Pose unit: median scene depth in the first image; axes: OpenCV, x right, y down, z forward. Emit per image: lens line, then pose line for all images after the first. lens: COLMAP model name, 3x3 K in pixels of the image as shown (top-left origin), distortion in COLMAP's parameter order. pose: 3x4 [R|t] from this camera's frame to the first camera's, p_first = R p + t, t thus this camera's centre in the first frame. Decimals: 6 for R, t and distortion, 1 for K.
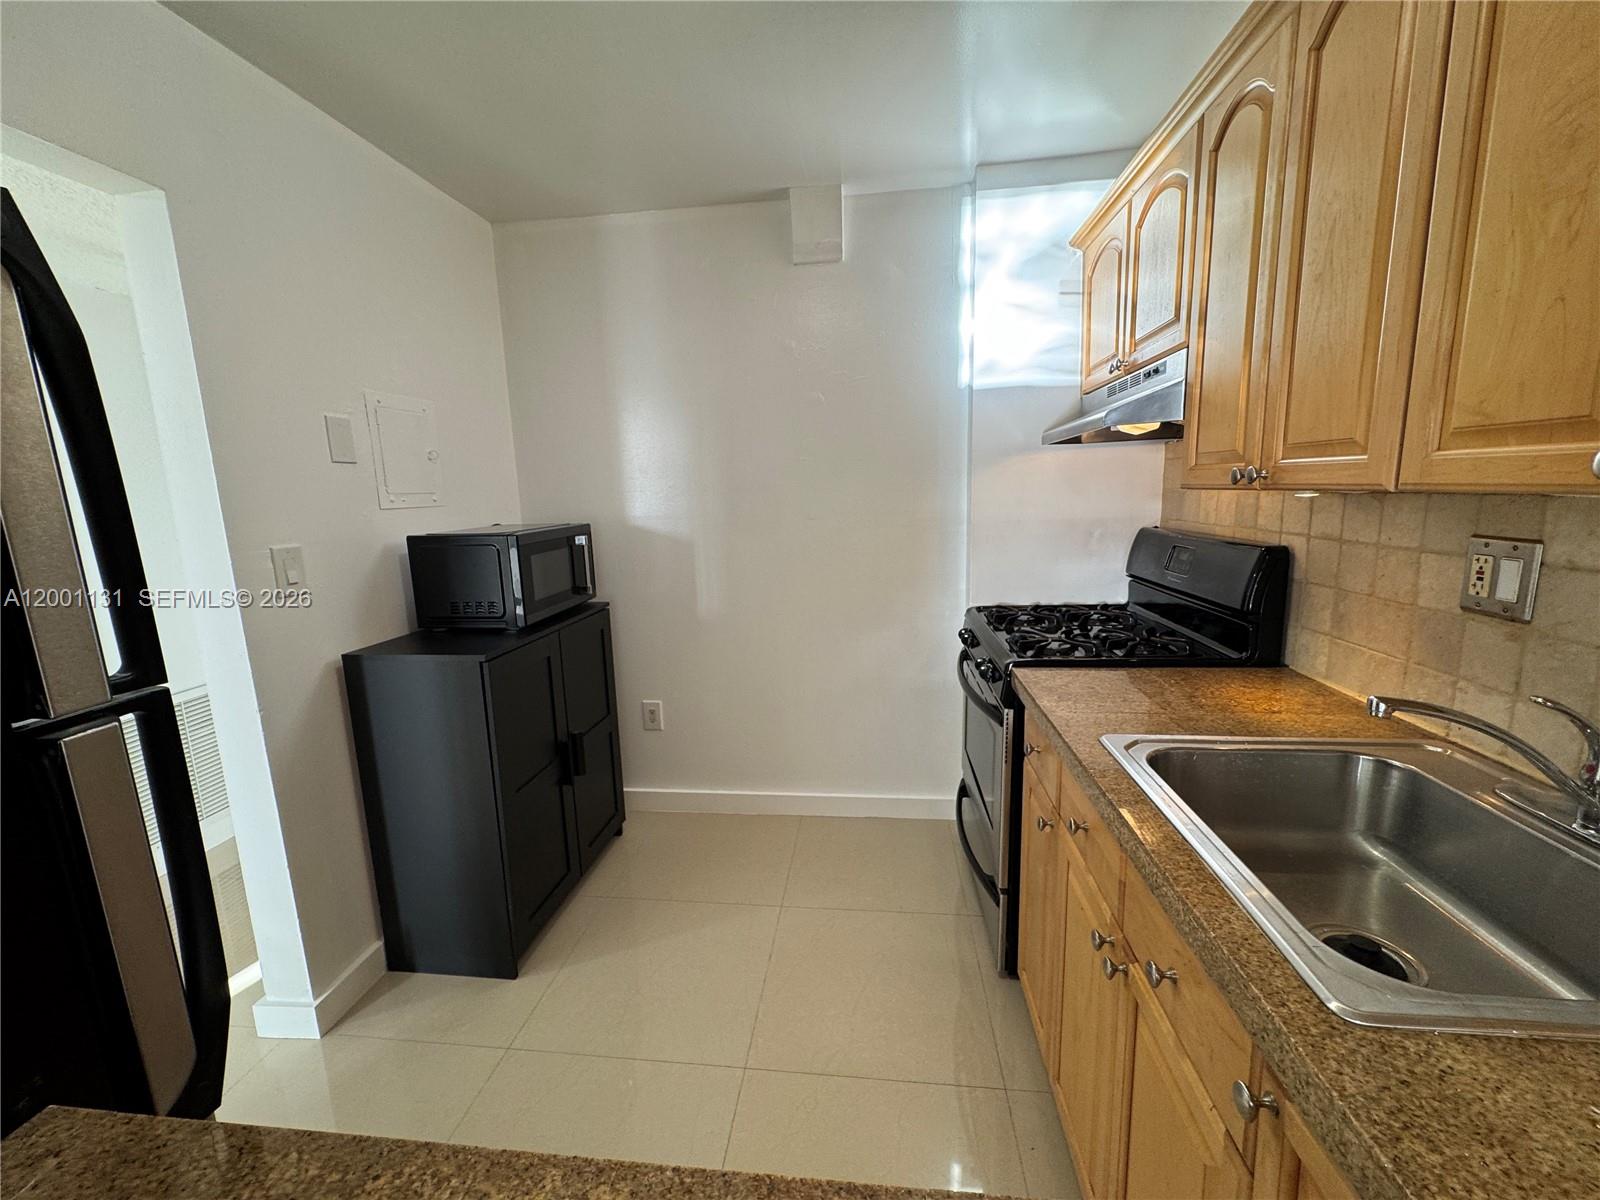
lens RADIAL K [[642.9, 0, 800.9], [0, 642.9, 593.6], [0, 0, 1]] dist [-0.009015, 0.001125]
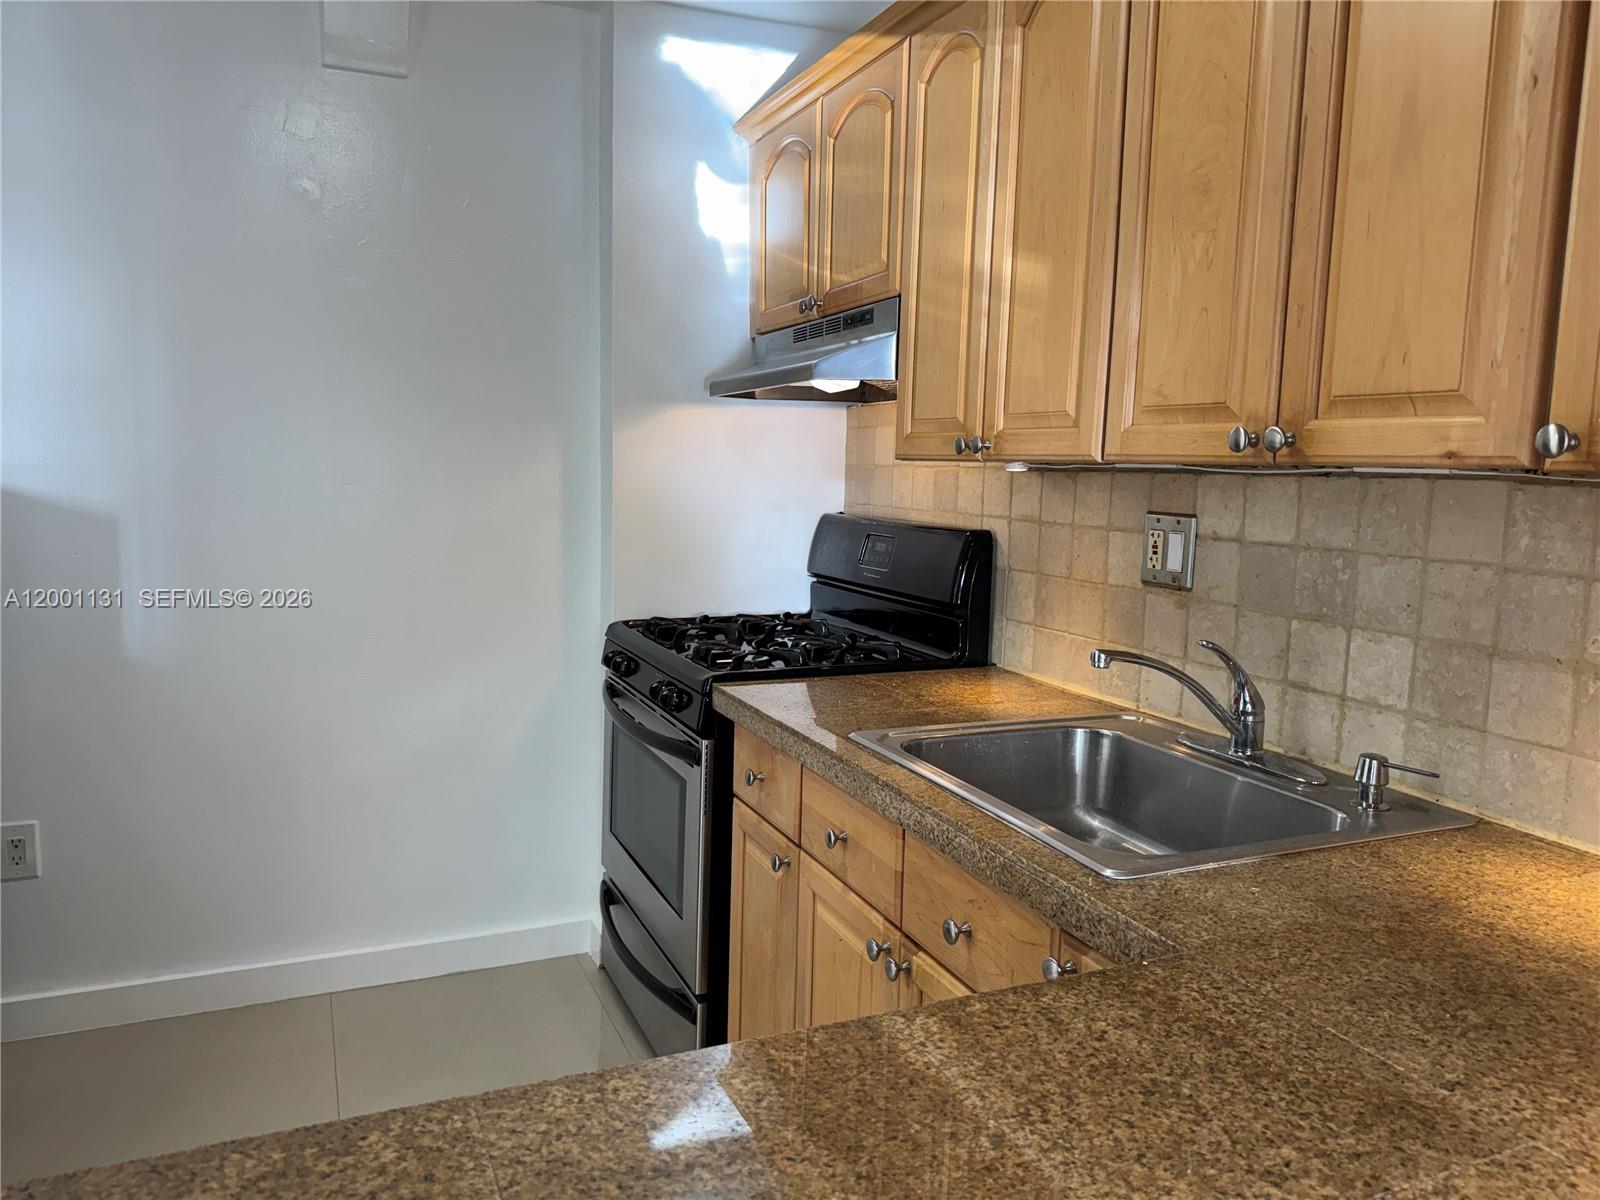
lens RADIAL K [[1130.2, 0, 783.7], [0, 1130.2, 596.2], [0, 0, 1]] dist [0.039263, -0.042132]
pose [[0.863402, -0.007723, 0.504457, -0.352500], [0.032022, 0.998706, -0.039519, 0.087818], [-0.503499, 0.050275, 0.862532, -0.262565]]
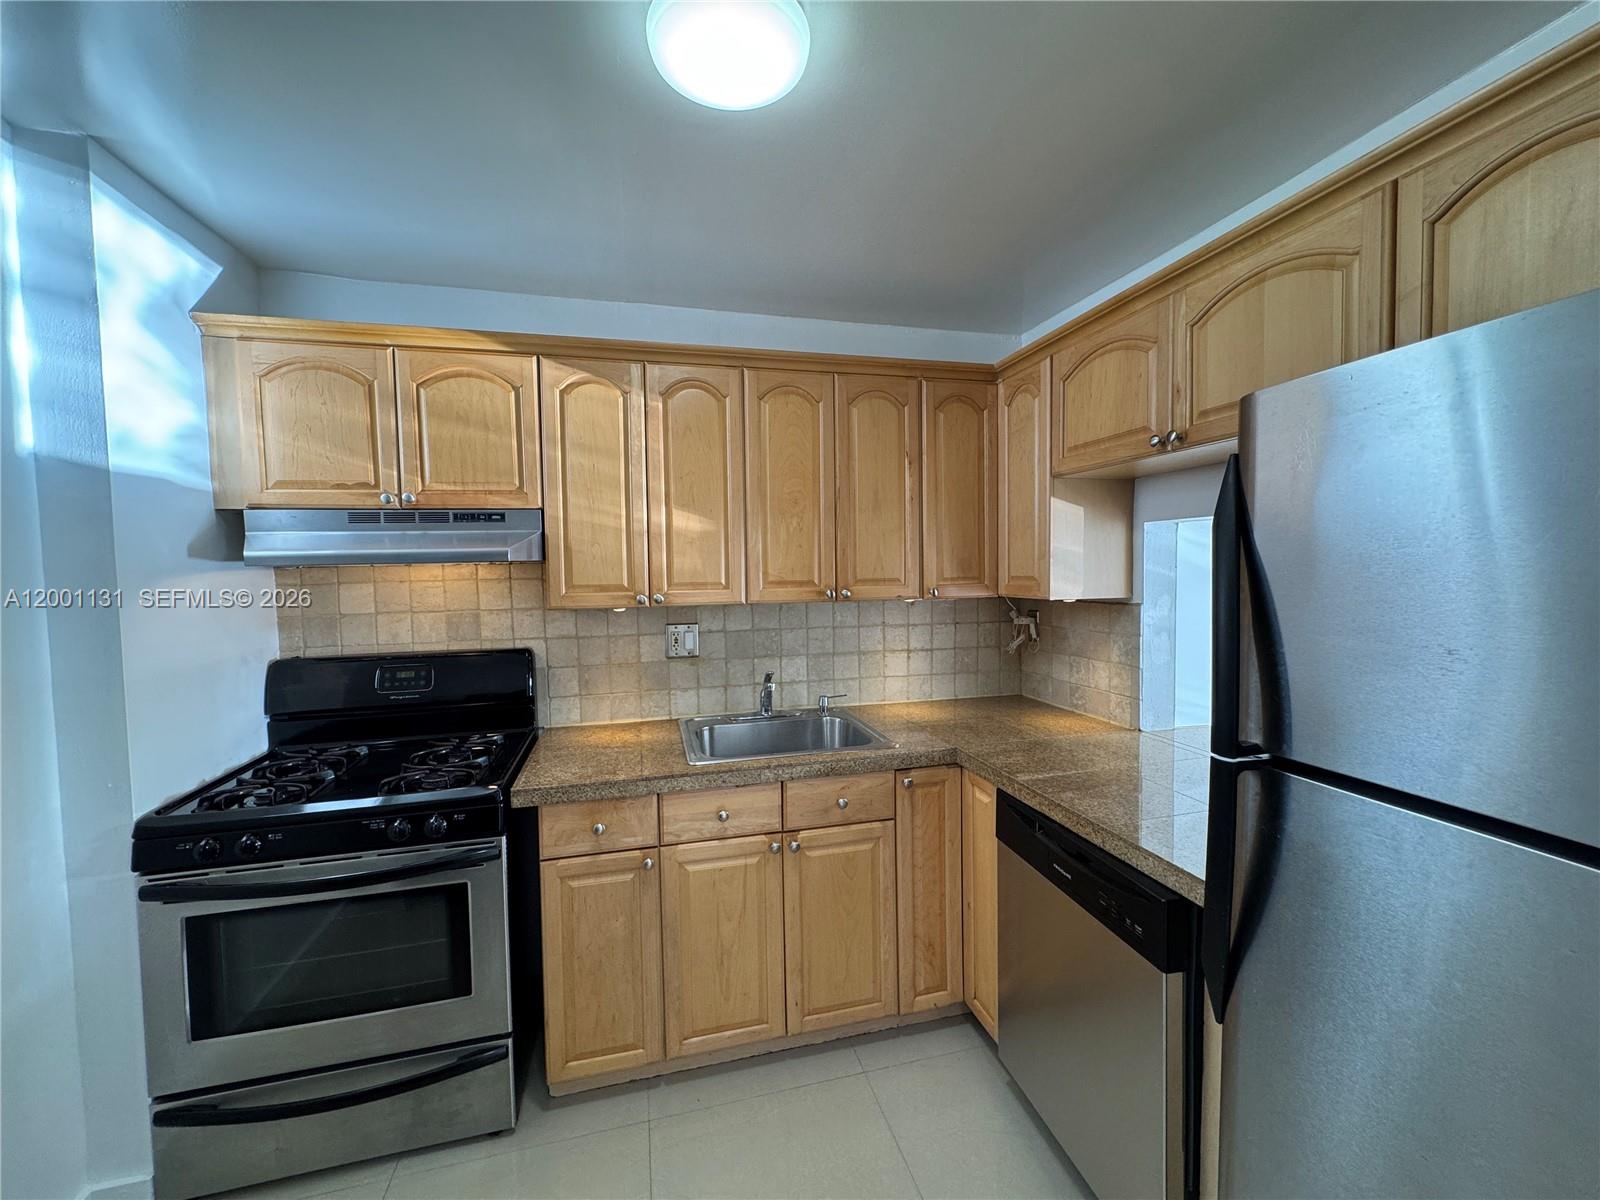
lens RADIAL K [[642.9, 0, 801.8], [0, 642.9, 598.0], [0, 0, 1]] dist [-0.009015, 0.001125]
pose [[-0.384109, -0.011968, 0.923210, -1.015676], [0.174814, 0.980887, 0.085448, -0.248690], [-0.906587, 0.194212, -0.374675, 1.198583]]
